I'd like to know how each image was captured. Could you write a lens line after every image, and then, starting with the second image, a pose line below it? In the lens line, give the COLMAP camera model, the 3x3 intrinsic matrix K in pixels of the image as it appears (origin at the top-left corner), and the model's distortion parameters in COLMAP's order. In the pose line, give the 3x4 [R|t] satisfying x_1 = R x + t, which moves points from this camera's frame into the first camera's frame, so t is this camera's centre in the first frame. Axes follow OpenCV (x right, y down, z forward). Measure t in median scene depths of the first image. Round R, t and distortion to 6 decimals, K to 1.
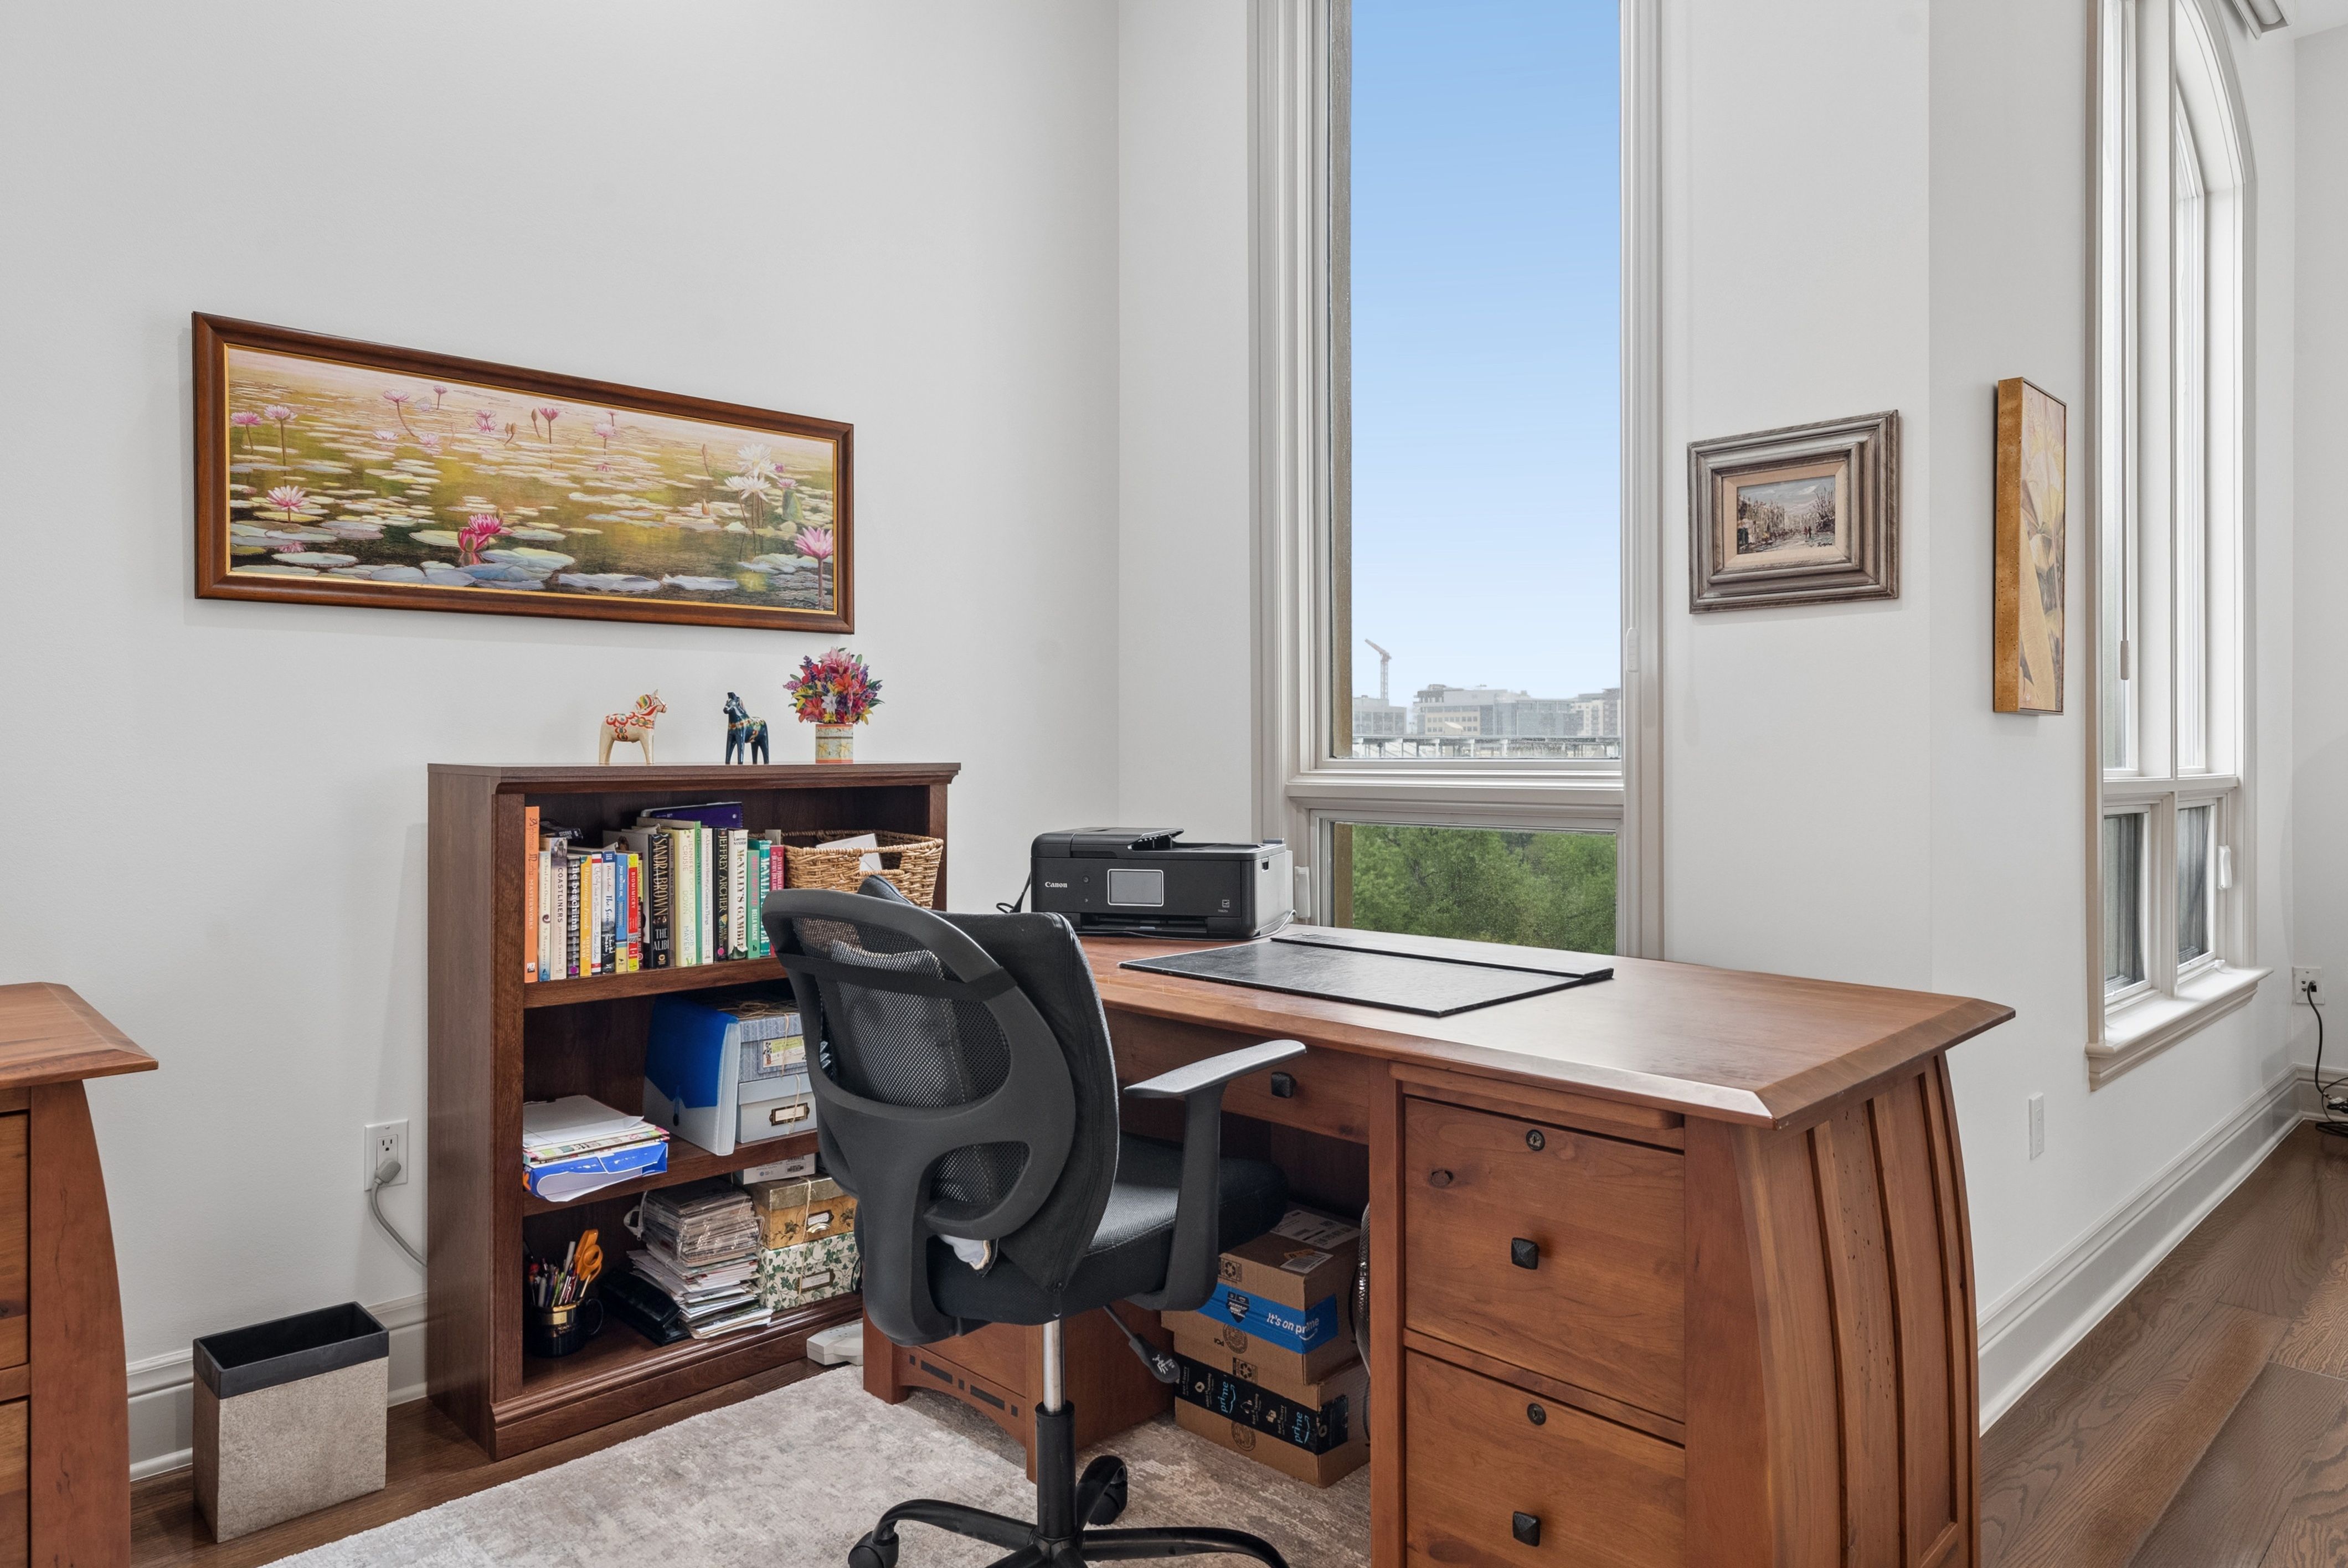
lens RADIAL K [[1468.2, 0, 1215.8], [0, 1468.2, 764.8], [0, 0, 1]] dist [-0.000942, 0.000373]
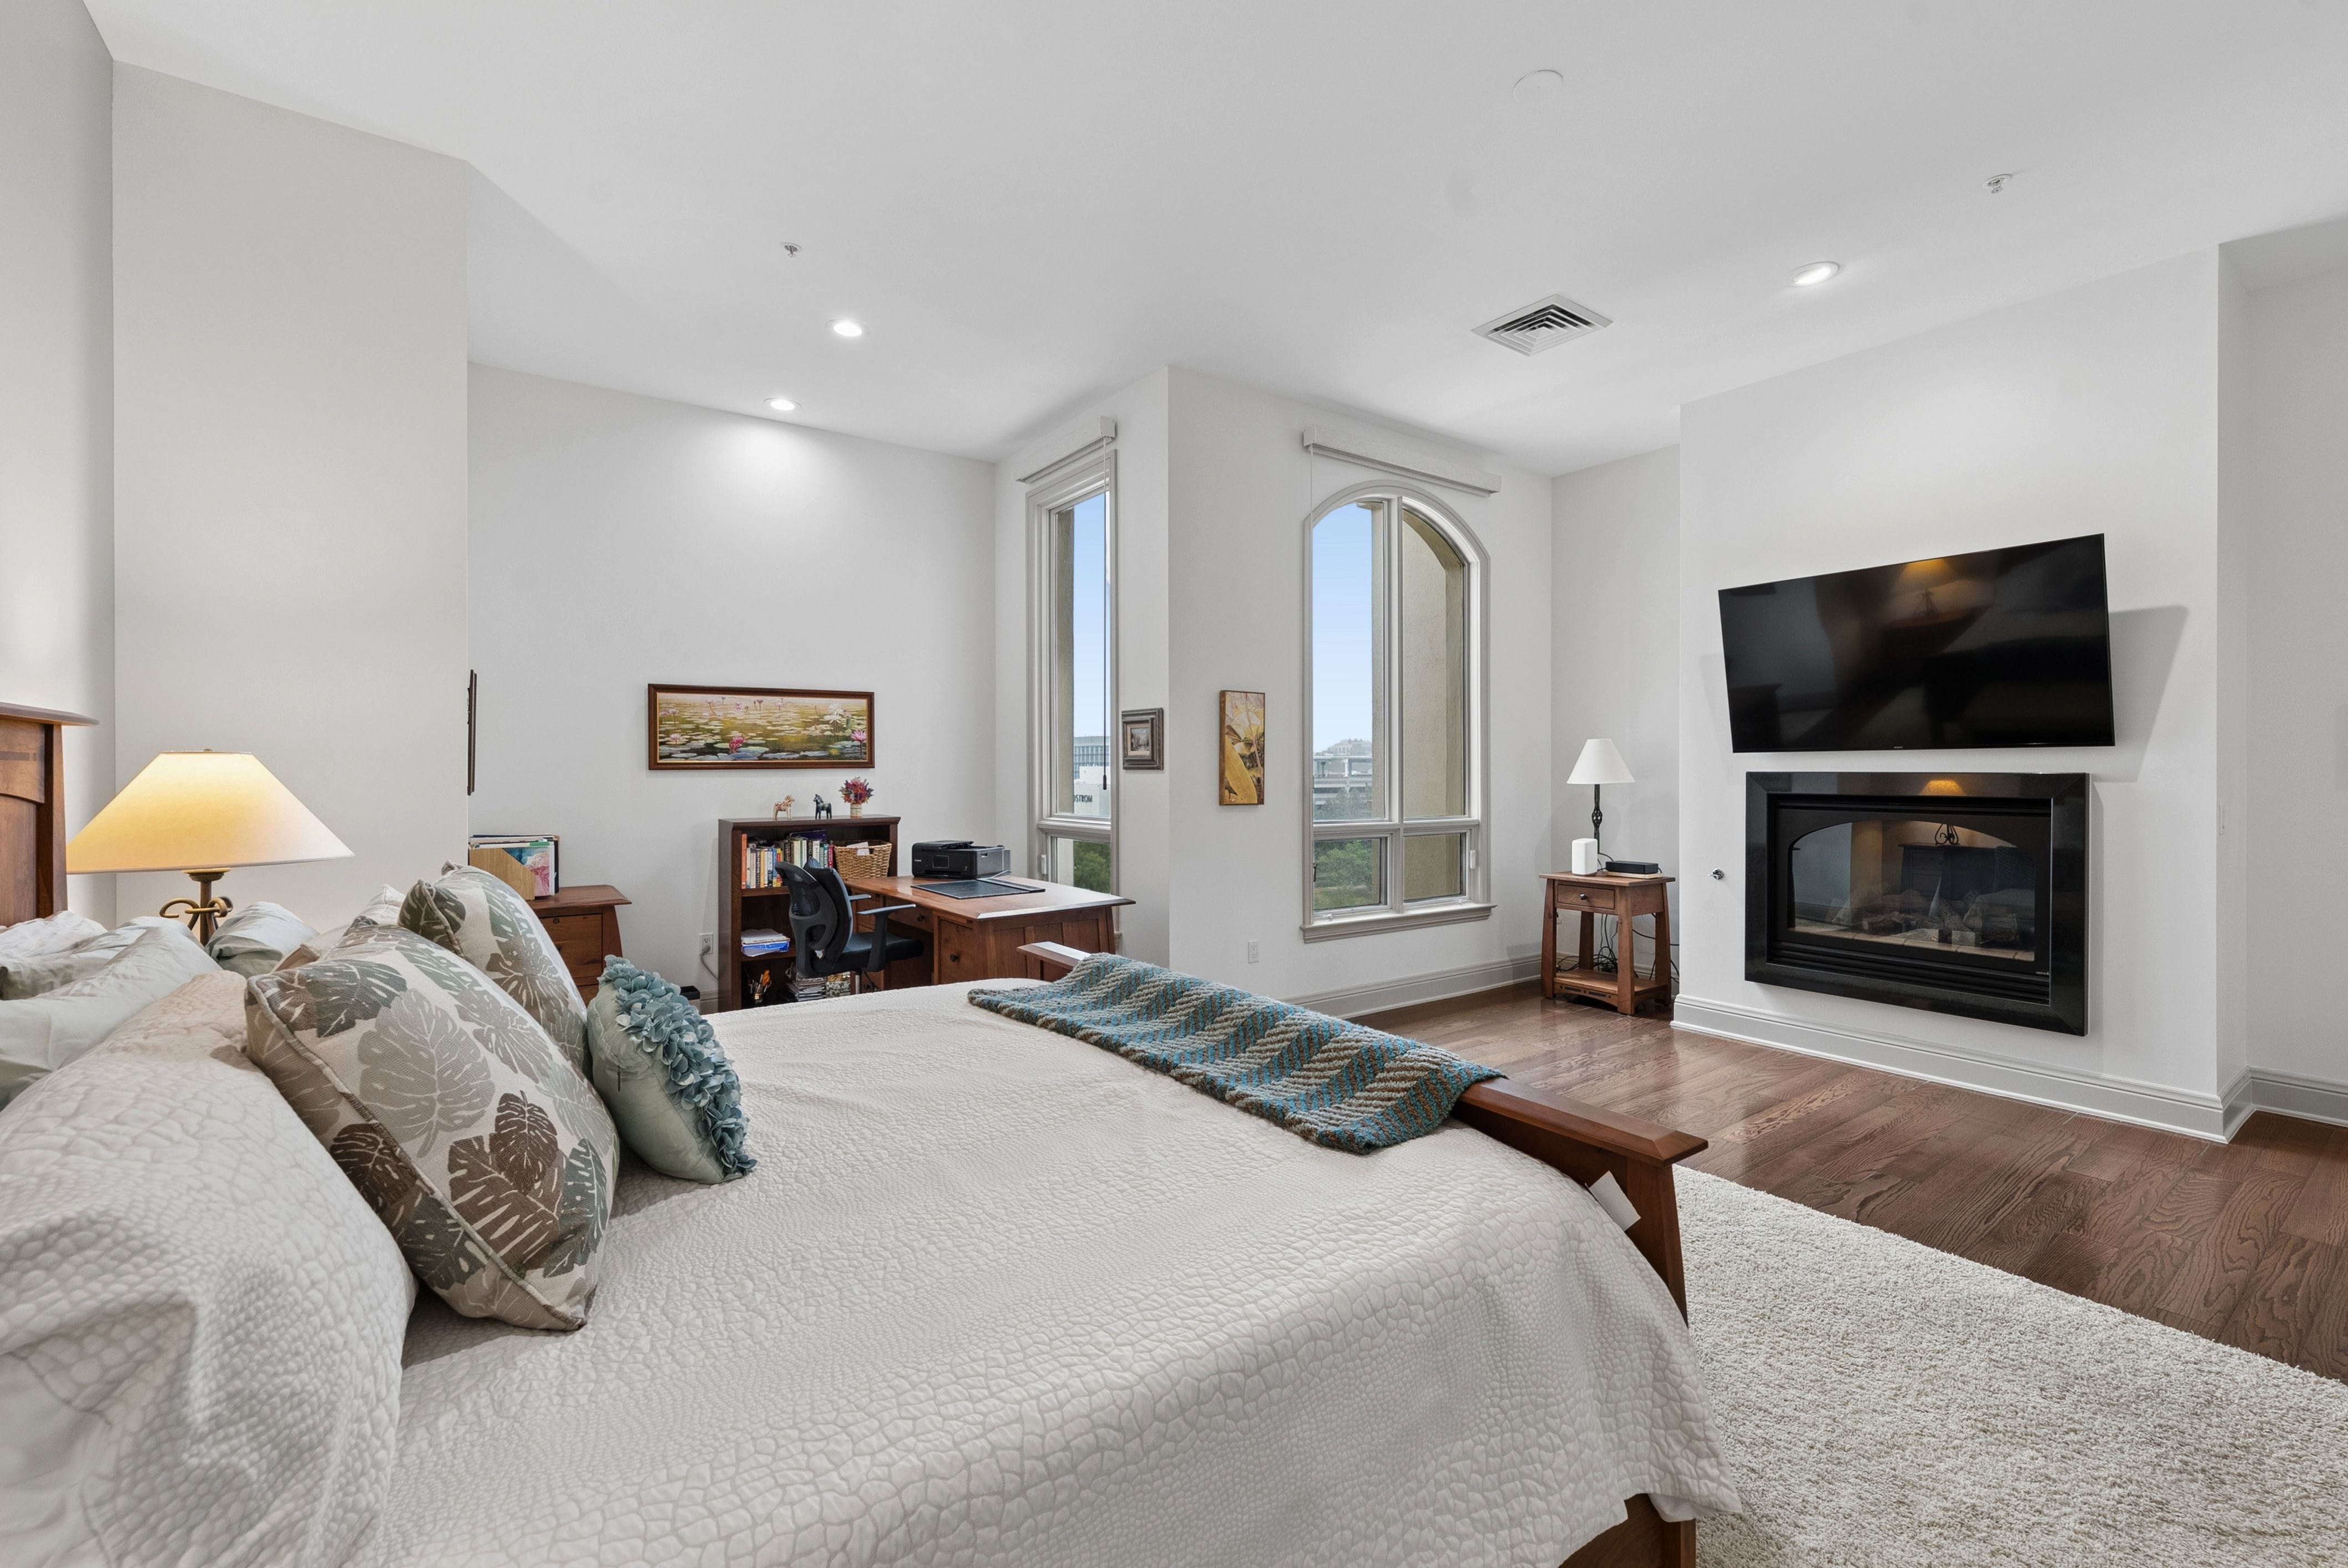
lens RADIAL K [[997.7, 0, 1190.9], [0, 997.7, 778.0], [0, 0, 1]] dist [0.000475, -0.000398]
pose [[0.988521, 0.002567, -0.151062, 0.769033], [-0.002315, 0.999996, 0.001842, -0.093135], [0.151066, -0.001471, 0.988523, -0.936723]]
